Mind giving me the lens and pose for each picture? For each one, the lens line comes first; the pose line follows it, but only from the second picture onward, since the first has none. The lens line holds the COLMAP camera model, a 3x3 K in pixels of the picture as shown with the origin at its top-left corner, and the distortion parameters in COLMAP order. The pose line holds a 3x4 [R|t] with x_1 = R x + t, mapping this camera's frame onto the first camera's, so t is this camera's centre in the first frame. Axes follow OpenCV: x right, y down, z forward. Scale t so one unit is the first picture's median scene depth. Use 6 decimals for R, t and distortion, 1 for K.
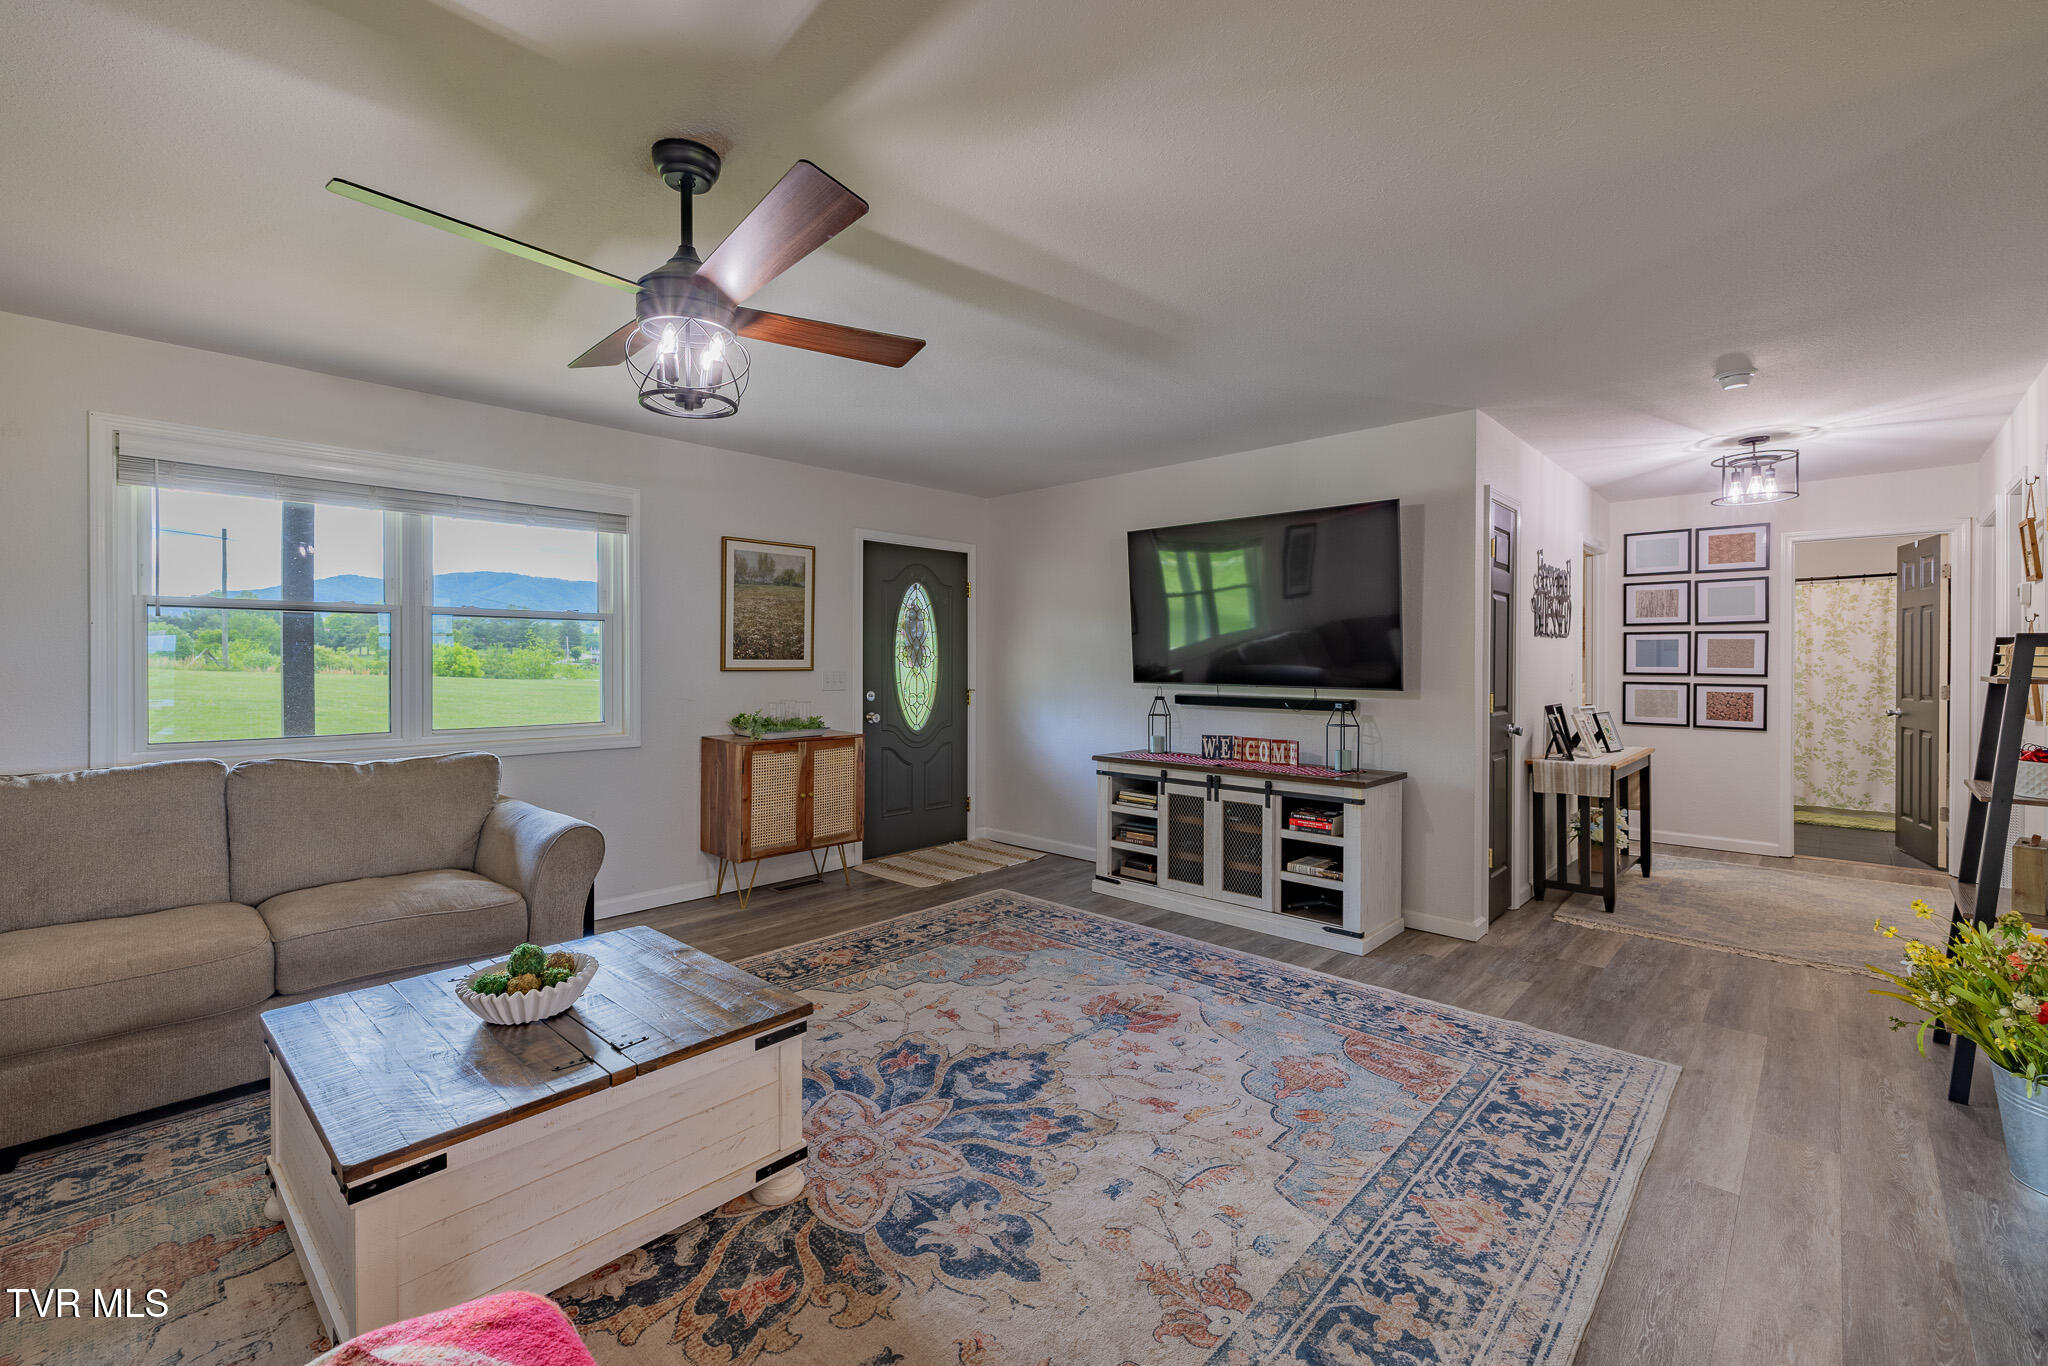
lens RADIAL K [[846.4, 0, 1022.3], [0, 846.4, 667.9], [0, 0, 1]] dist [-0.000581, -0.000068]
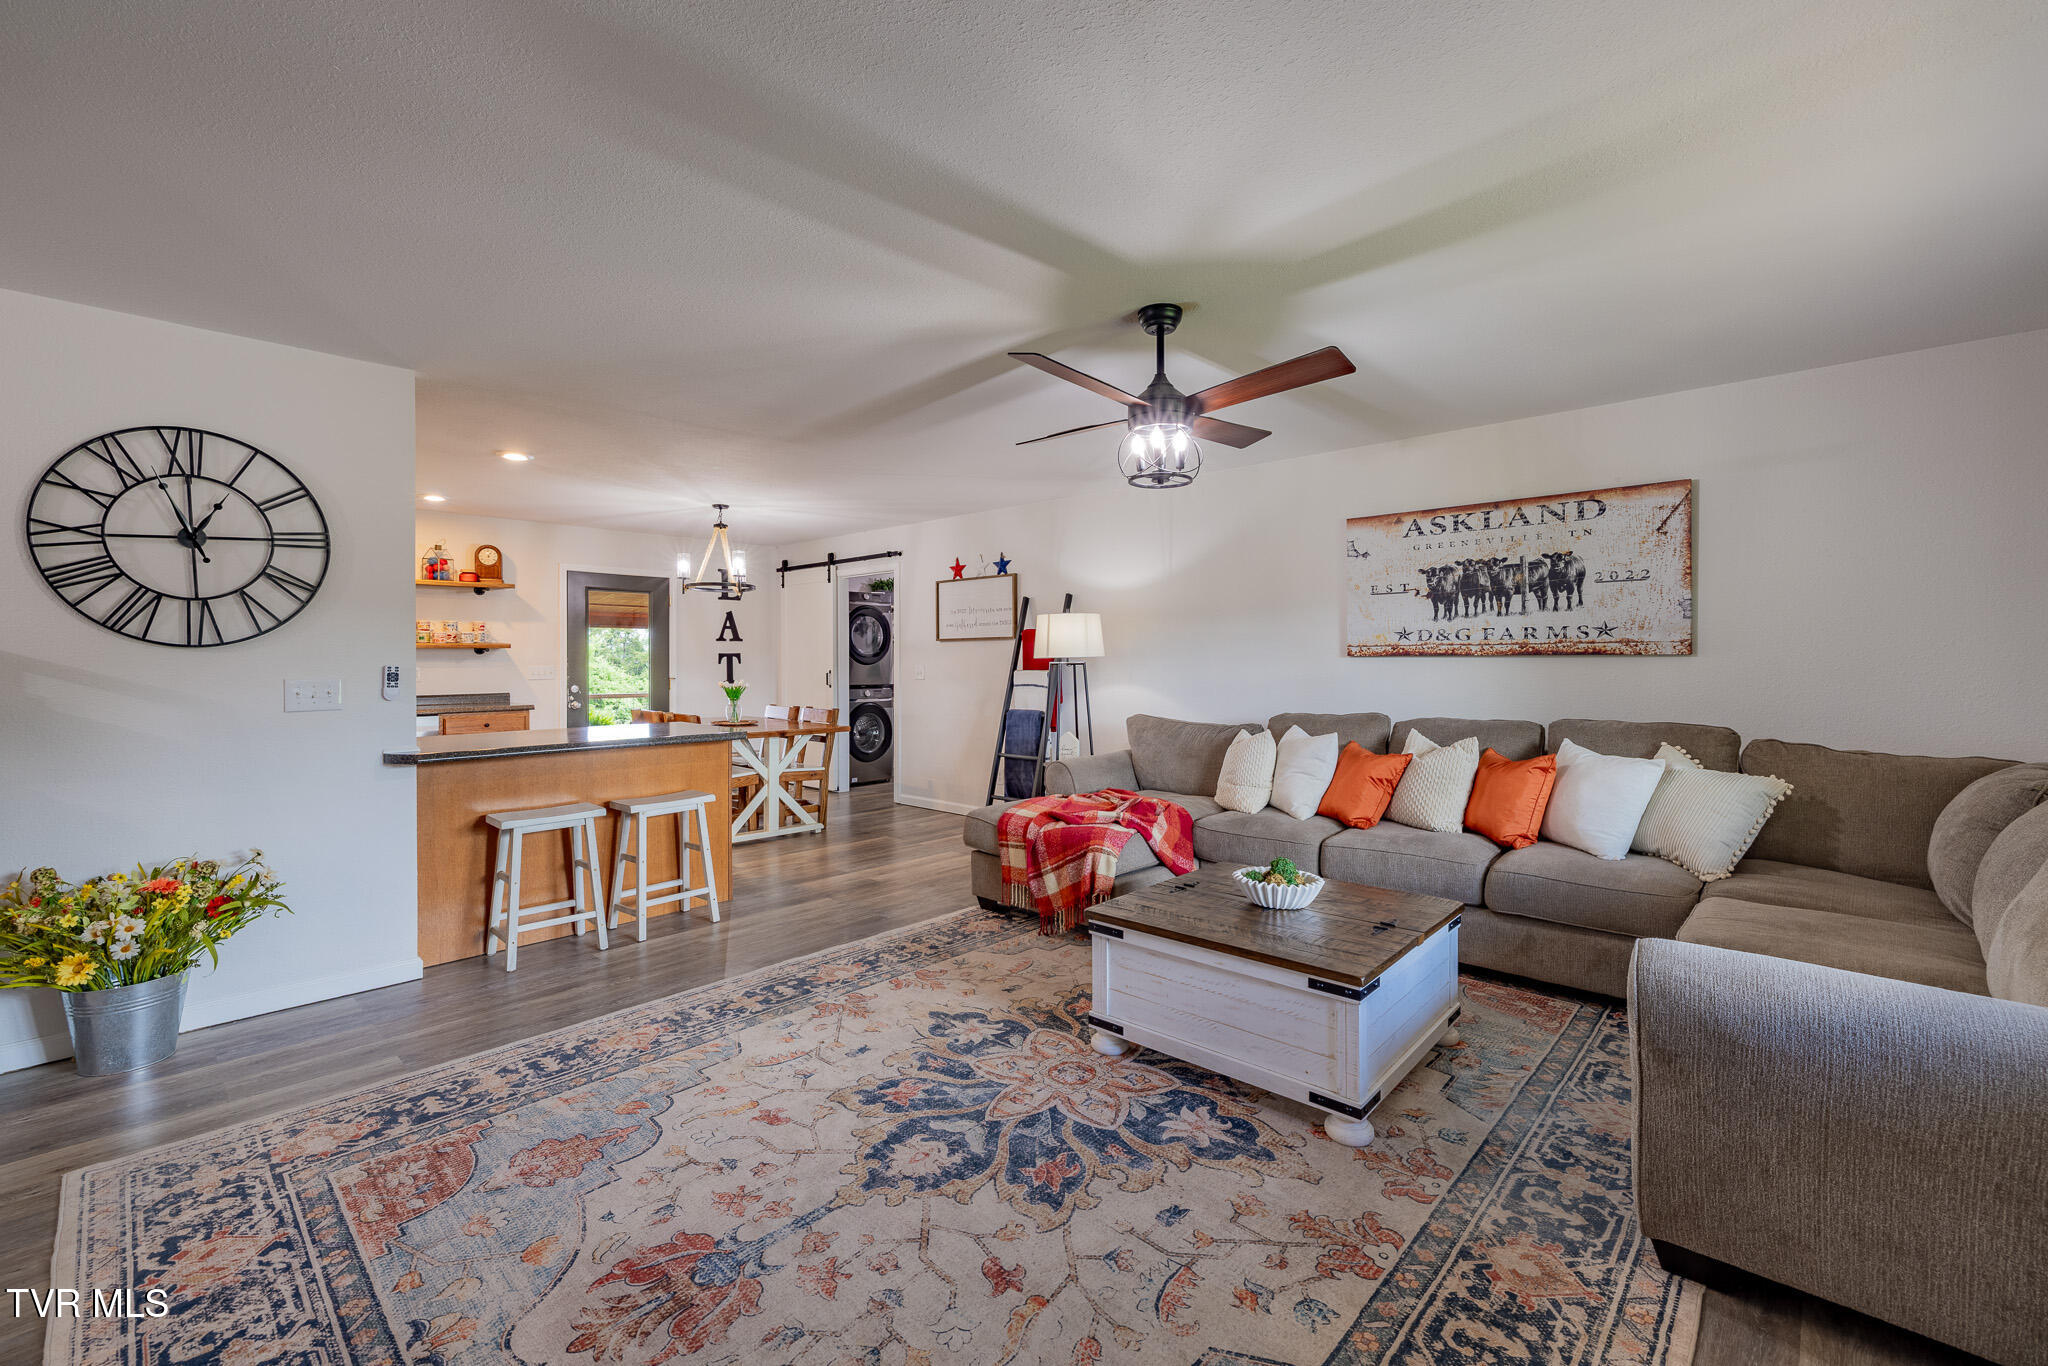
lens RADIAL K [[899.6, 0, 1018.6], [0, 899.6, 663.7], [0, 0, 1]] dist [0.000974, -0.000152]
pose [[-0.999898, 0.002508, 0.014037, -0.121010], [0.002707, 0.999896, 0.014175, -0.013719], [-0.014000, 0.014212, -0.999801, 1.801277]]
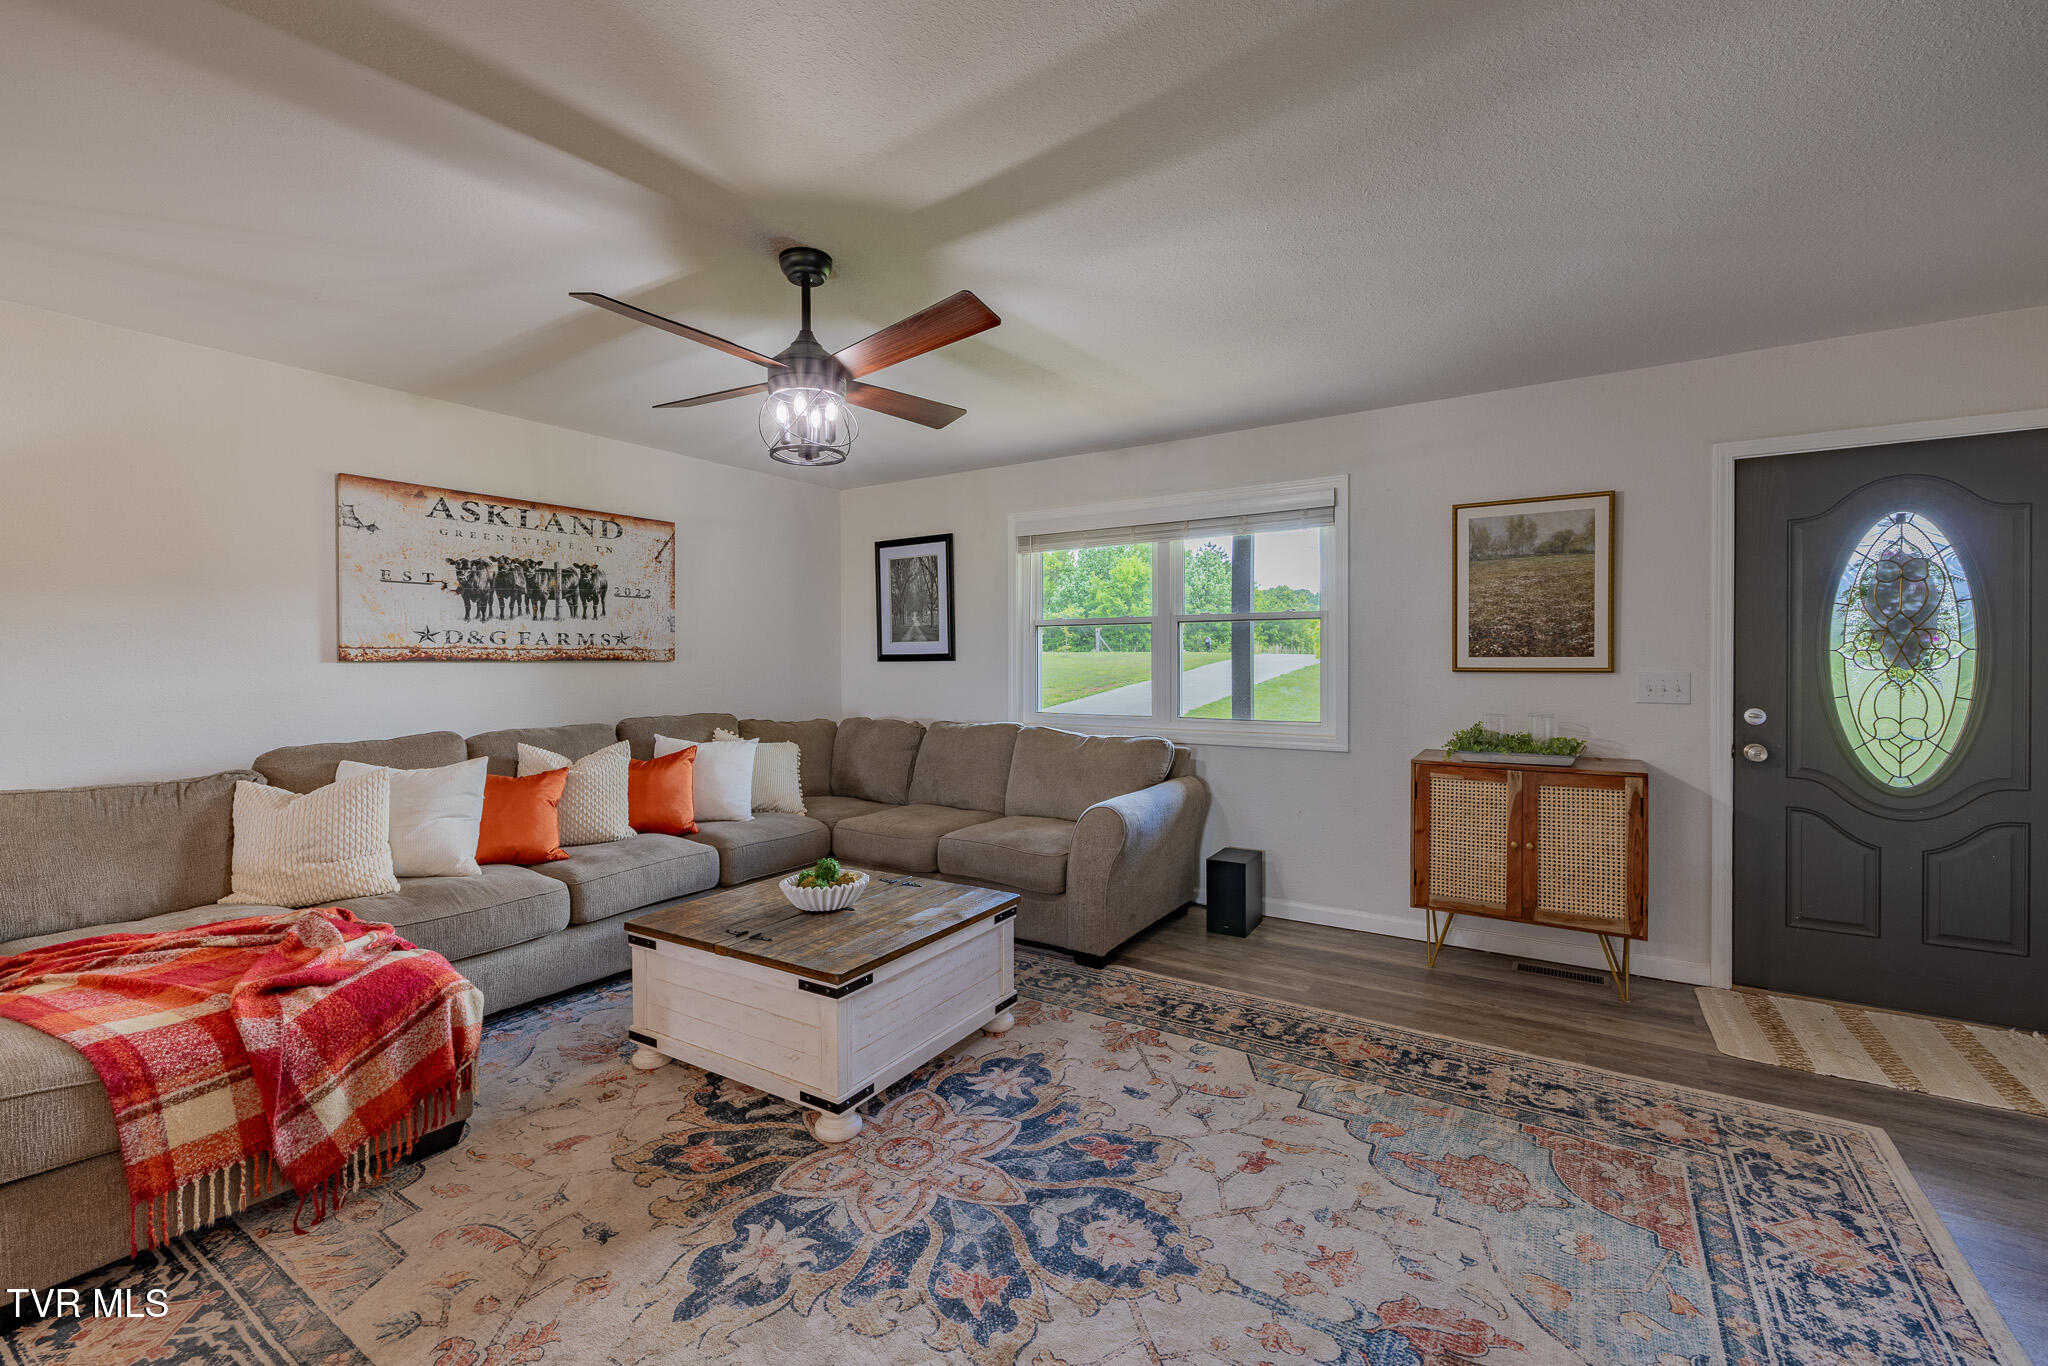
lens RADIAL K [[856.9, 0, 1024.3], [0, 856.9, 670.2], [0, 0, 1]] dist [0.000782, 0.000083]
pose [[0.186568, 0.009817, -0.982393, 0.644766], [-0.005111, 0.999946, 0.009022, -0.004998], [0.982429, 0.003338, 0.186608, 0.760255]]
